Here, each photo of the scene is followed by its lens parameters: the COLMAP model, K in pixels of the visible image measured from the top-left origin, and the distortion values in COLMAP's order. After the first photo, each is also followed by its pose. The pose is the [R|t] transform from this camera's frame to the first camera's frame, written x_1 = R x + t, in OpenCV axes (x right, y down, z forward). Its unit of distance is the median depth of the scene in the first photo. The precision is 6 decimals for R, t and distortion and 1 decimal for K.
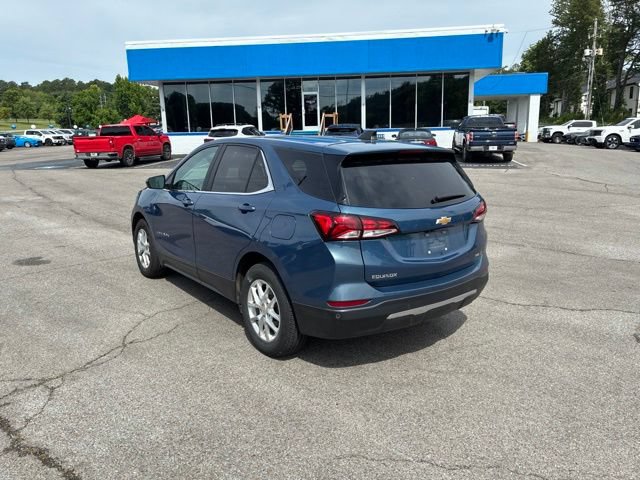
lens RADIAL K [[482.1, 0, 329.0], [0, 482.1, 237.7], [0, 0, 1]] dist [0.065852, -0.090249]
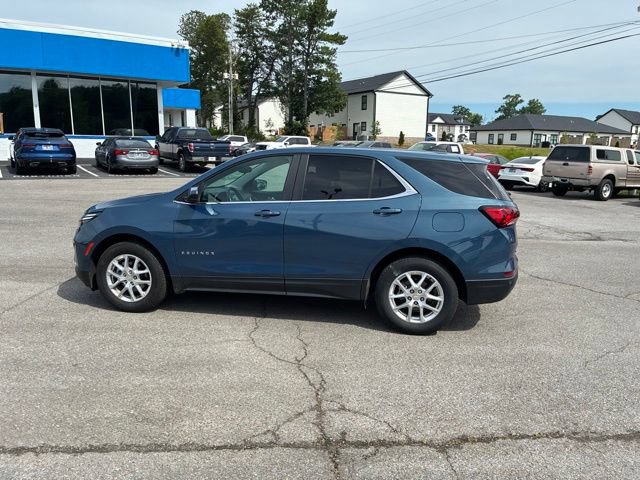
lens RADIAL K [[484.1, 0, 327.4], [0, 484.1, 236.8], [0, 0, 1]] dist [0.052794, -0.067772]
pose [[0.742476, -0.096066, 0.662949, -0.188338], [0.111581, 0.993574, 0.019010, -0.007005], [-0.660514, 0.059858, 0.748423, 0.046463]]
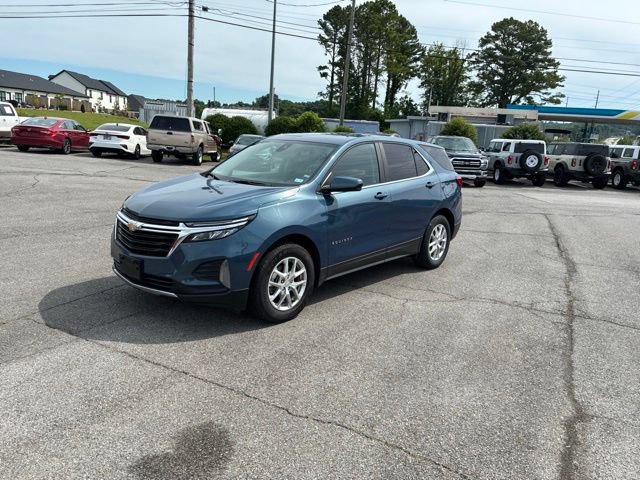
lens RADIAL K [[484.4, 0, 326.8], [0, 484.4, 247.0], [0, 0, 1]] dist [0.047878, -0.060882]
pose [[-0.198683, -0.227501, 0.953293, -0.302197], [0.143397, 0.955469, 0.257907, -0.059022], [-0.969517, 0.187941, -0.157213, 0.295080]]
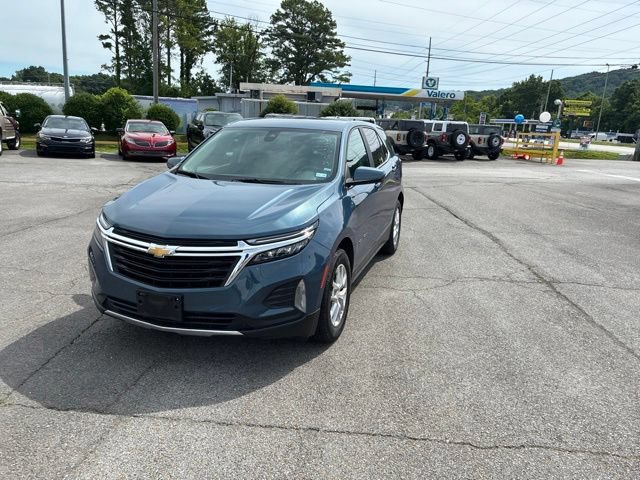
lens RADIAL K [[488.5, 0, 324.3], [0, 488.5, 240.9], [0, 0, 1]] dist [0.047258, -0.044131]
pose [[-0.565562, -0.212016, 0.796987, -0.244034], [0.131454, 0.930860, 0.340911, -0.074616], [-0.814162, 0.297573, -0.498589, 0.370094]]
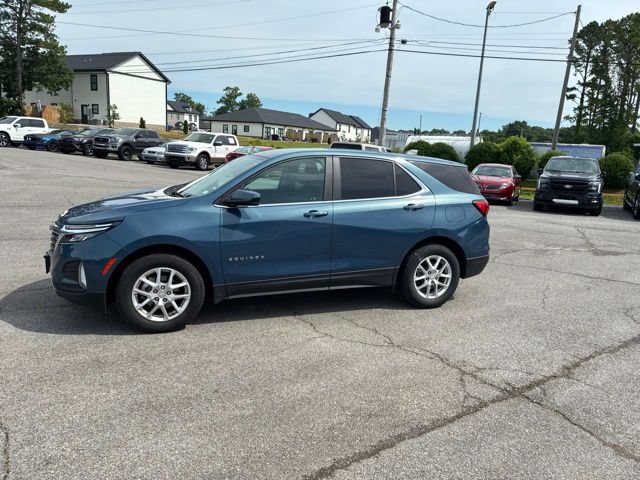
lens RADIAL K [[484.1, 0, 327.4], [0, 484.1, 236.8], [0, 0, 1]] dist [0.052794, -0.067772]
pose [[0.279561, -0.151057, 0.948171, -0.276430], [0.144434, 0.982925, 0.114008, -0.030450], [-0.949202, 0.105076, 0.296605, 0.153739]]
